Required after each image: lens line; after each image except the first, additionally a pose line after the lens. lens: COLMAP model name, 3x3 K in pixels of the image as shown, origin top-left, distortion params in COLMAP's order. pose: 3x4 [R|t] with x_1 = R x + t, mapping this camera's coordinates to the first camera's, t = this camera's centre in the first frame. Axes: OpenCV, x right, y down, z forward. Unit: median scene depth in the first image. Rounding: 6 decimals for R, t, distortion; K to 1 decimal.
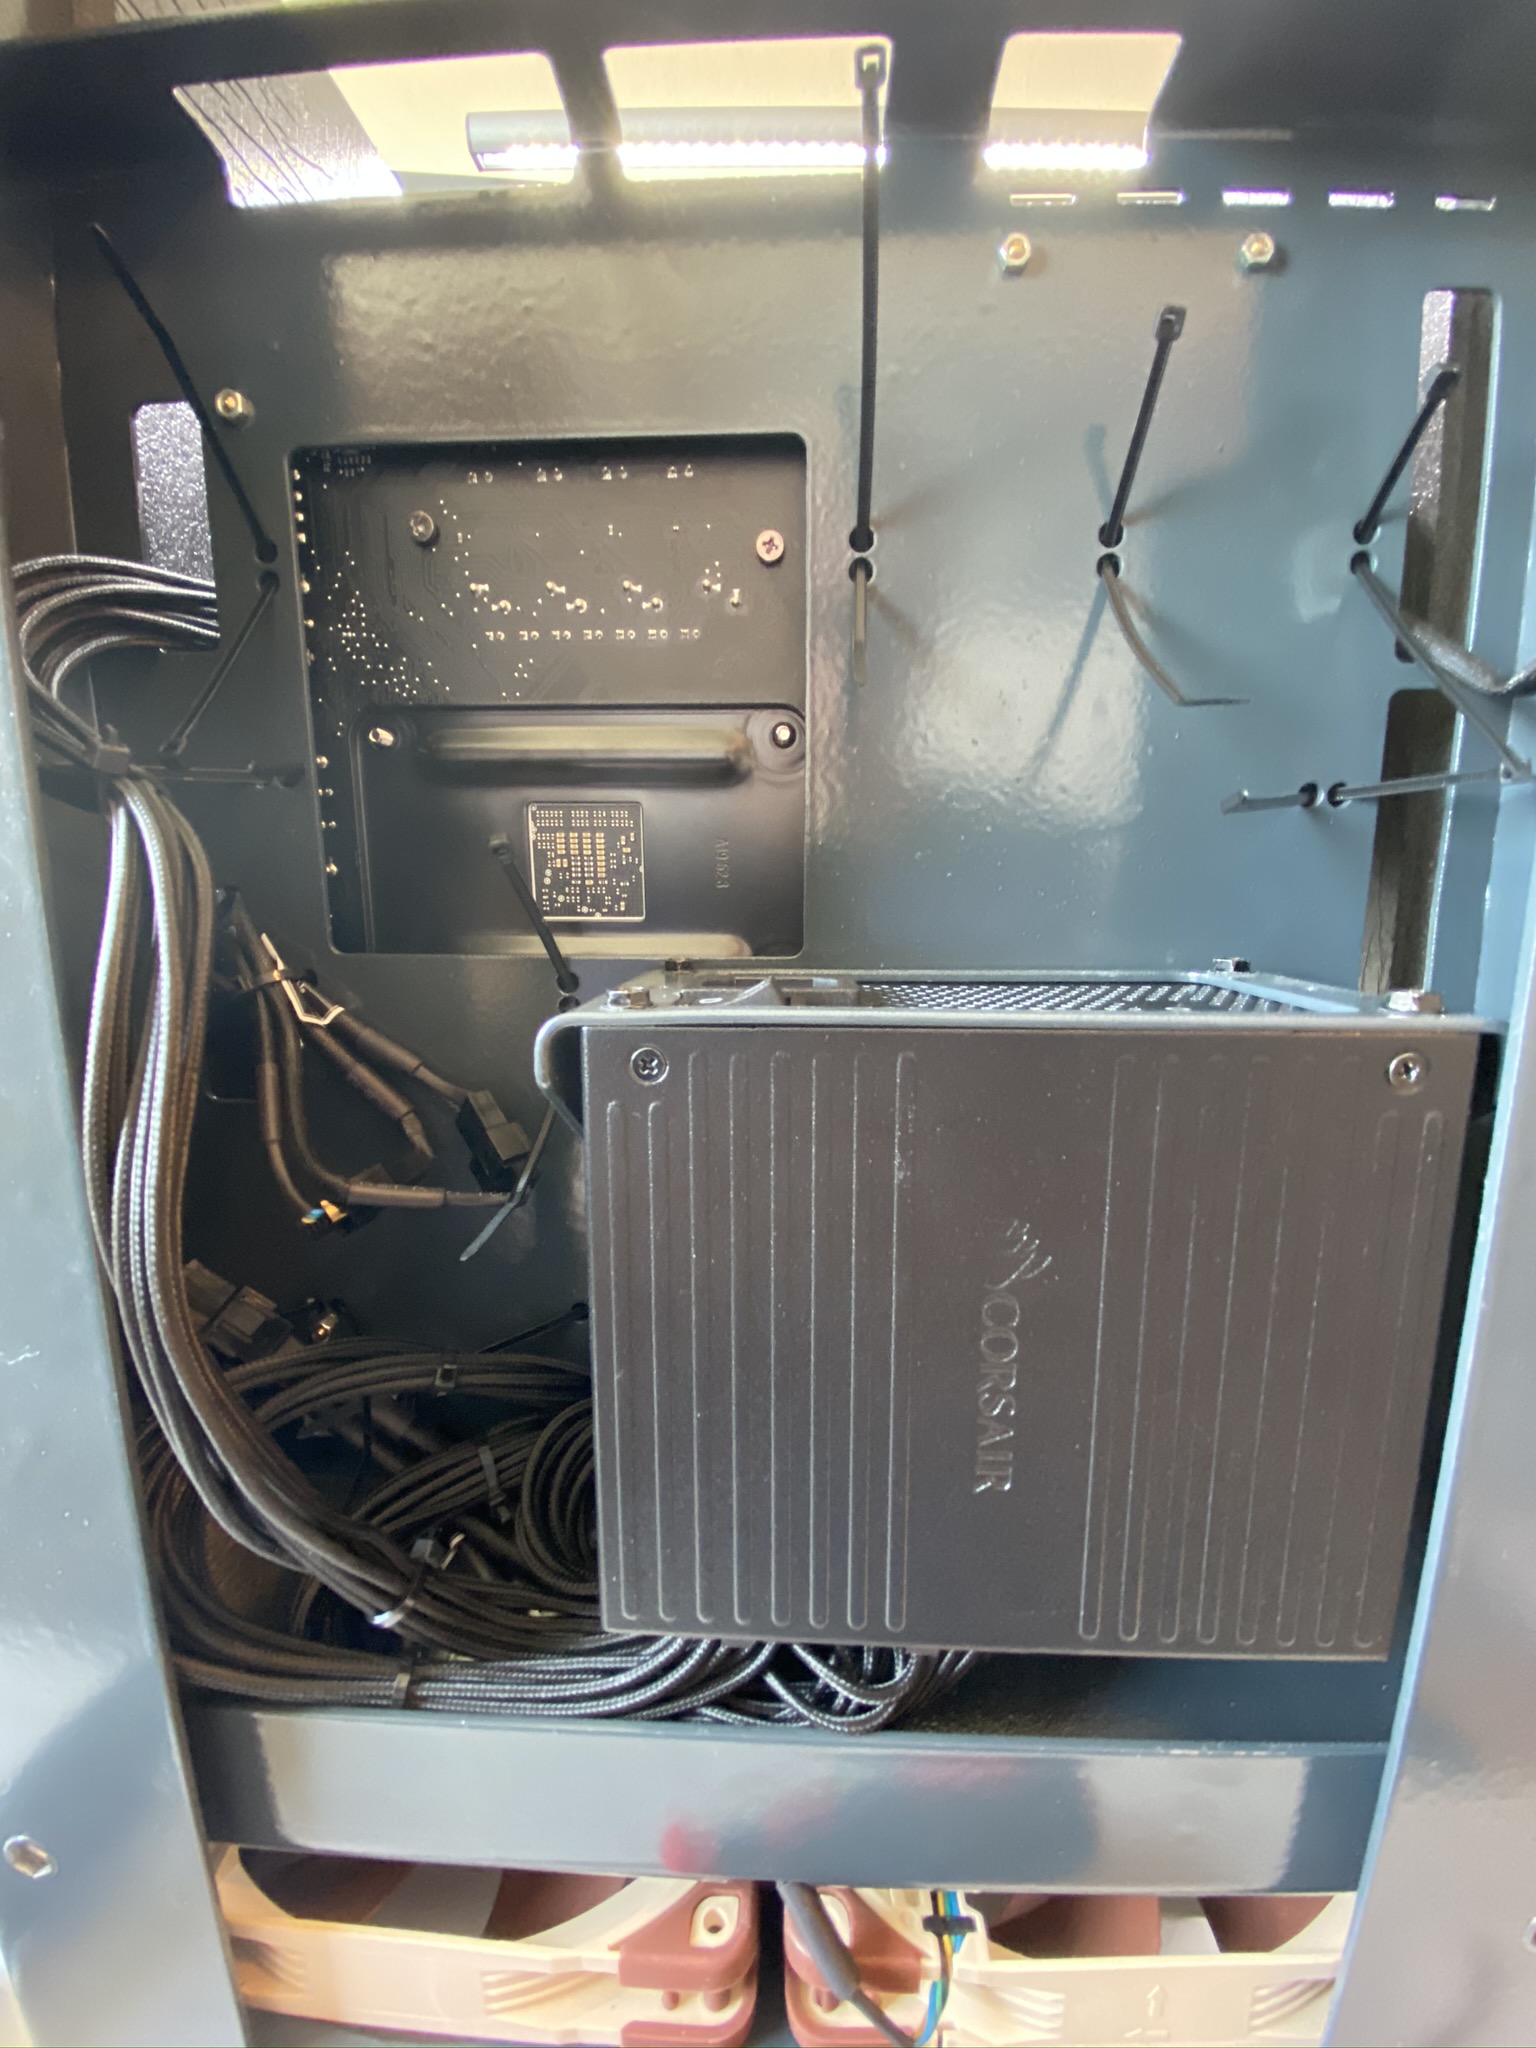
lens RADIAL K [[815.1, 0, 793.0], [0, 815.1, 1056.5], [0, 0, 1]] dist [-0.012844, -0.000178]
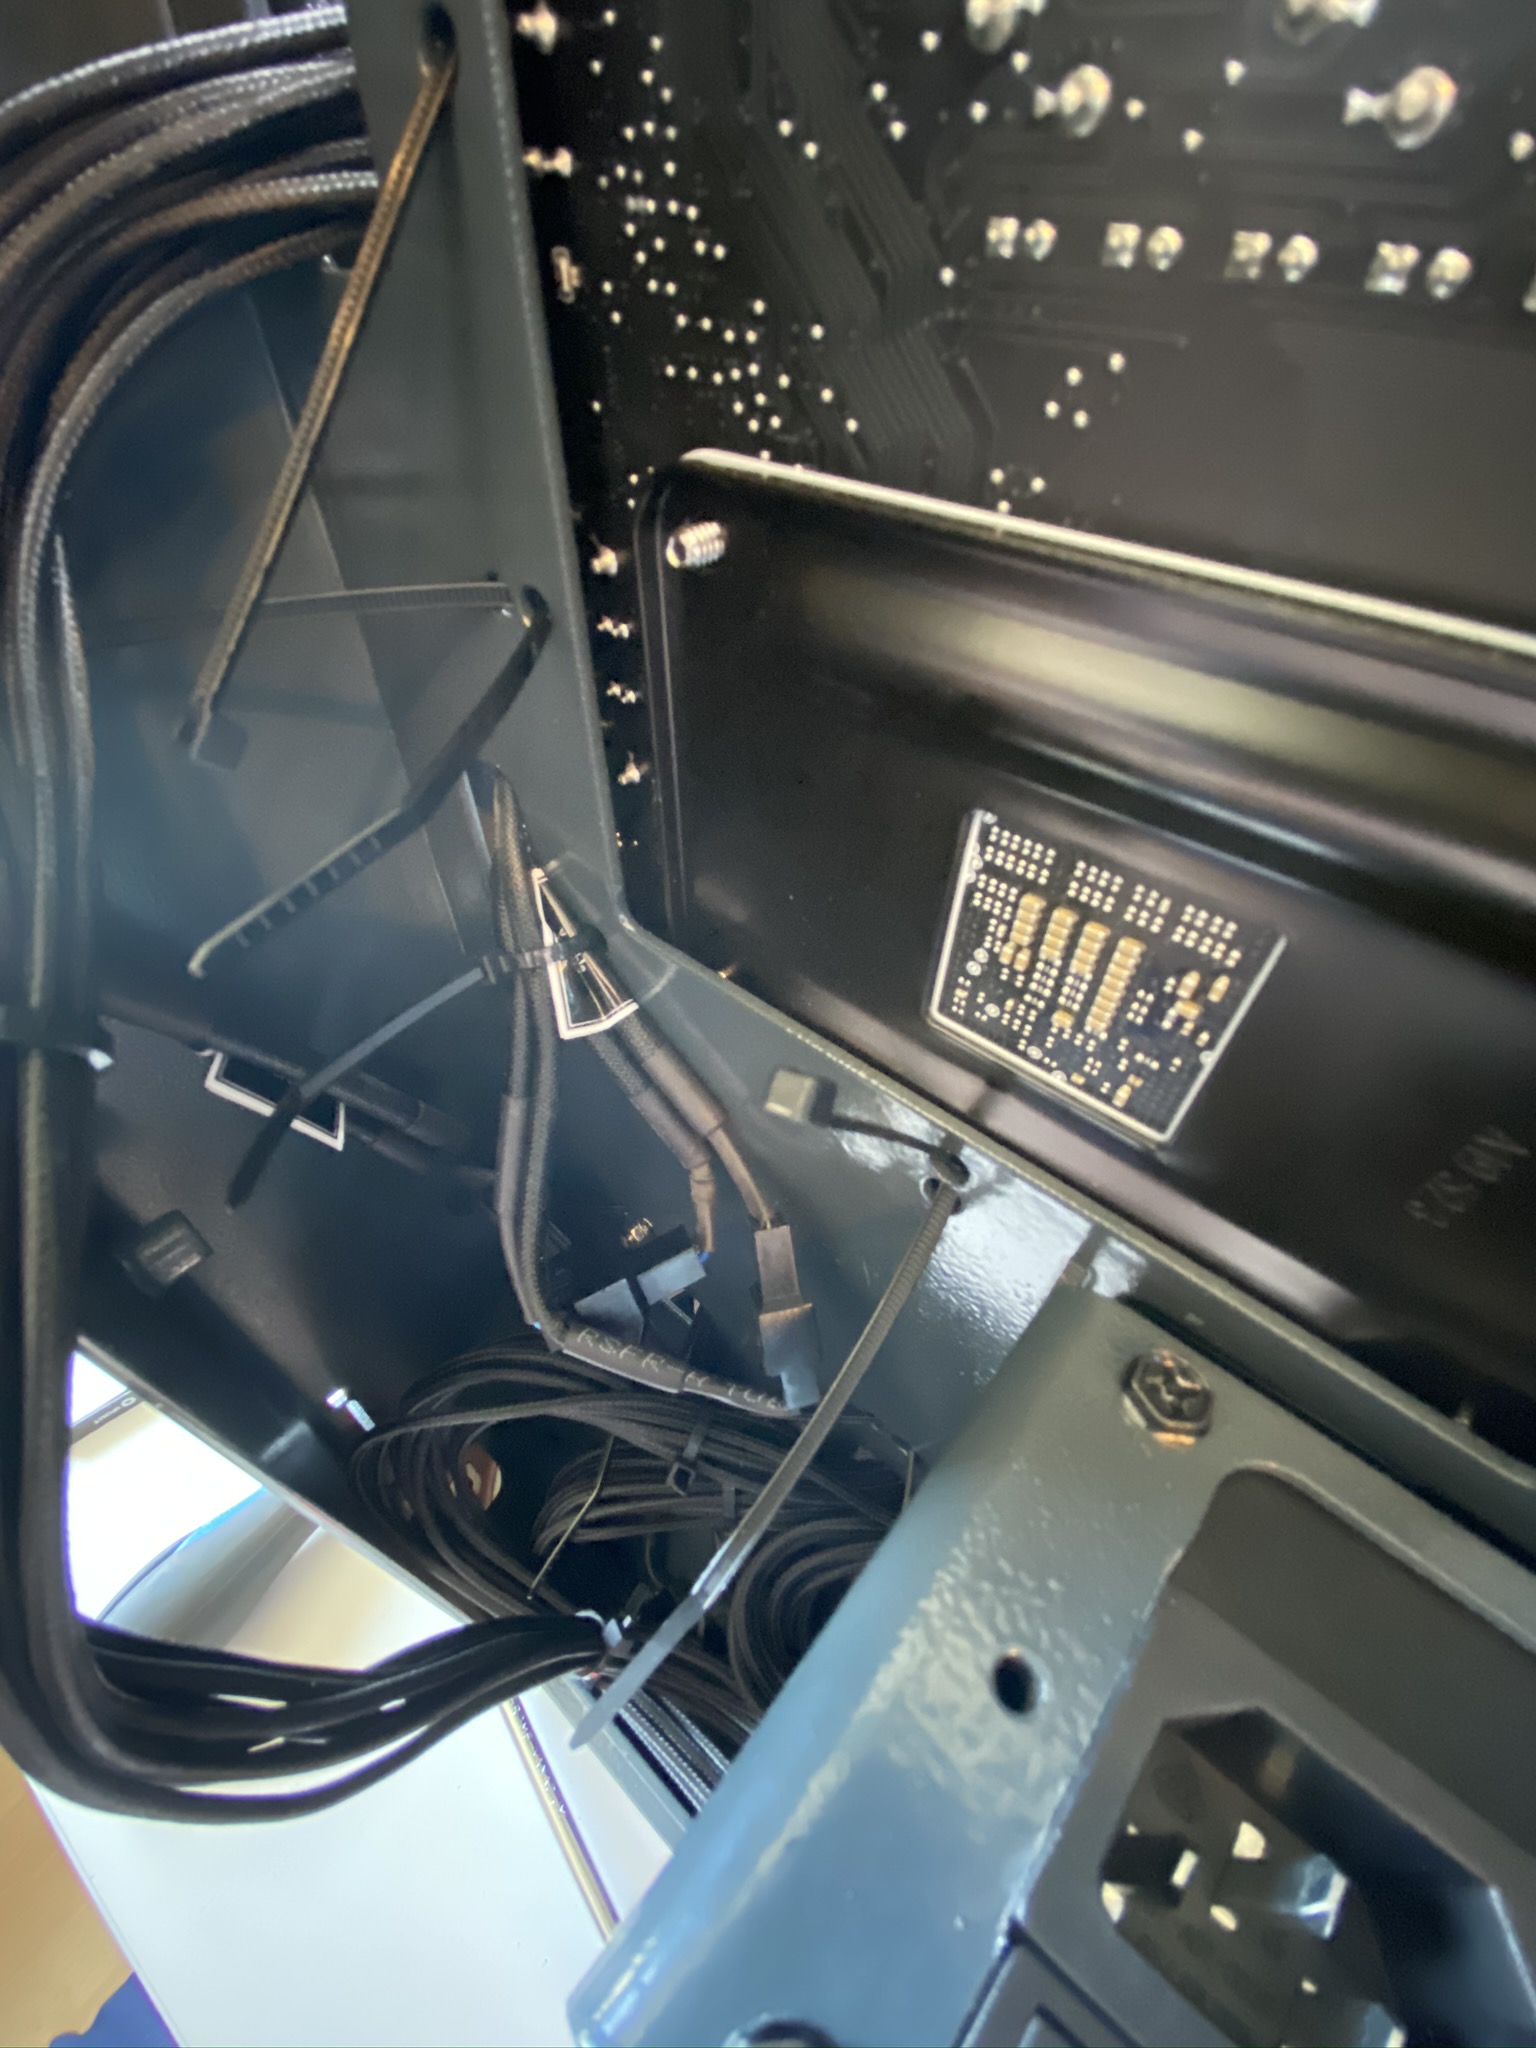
lens RADIAL K [[838.5, 0, 730.6], [0, 838.5, 1029.4], [0, 0, 1]] dist [0.048750, -0.033855]
pose [[0.766832, 0.456348, -0.451348, -0.185353], [-0.097760, 0.778037, 0.620565, -0.465922], [0.634359, -0.431745, 0.641236, 0.619943]]
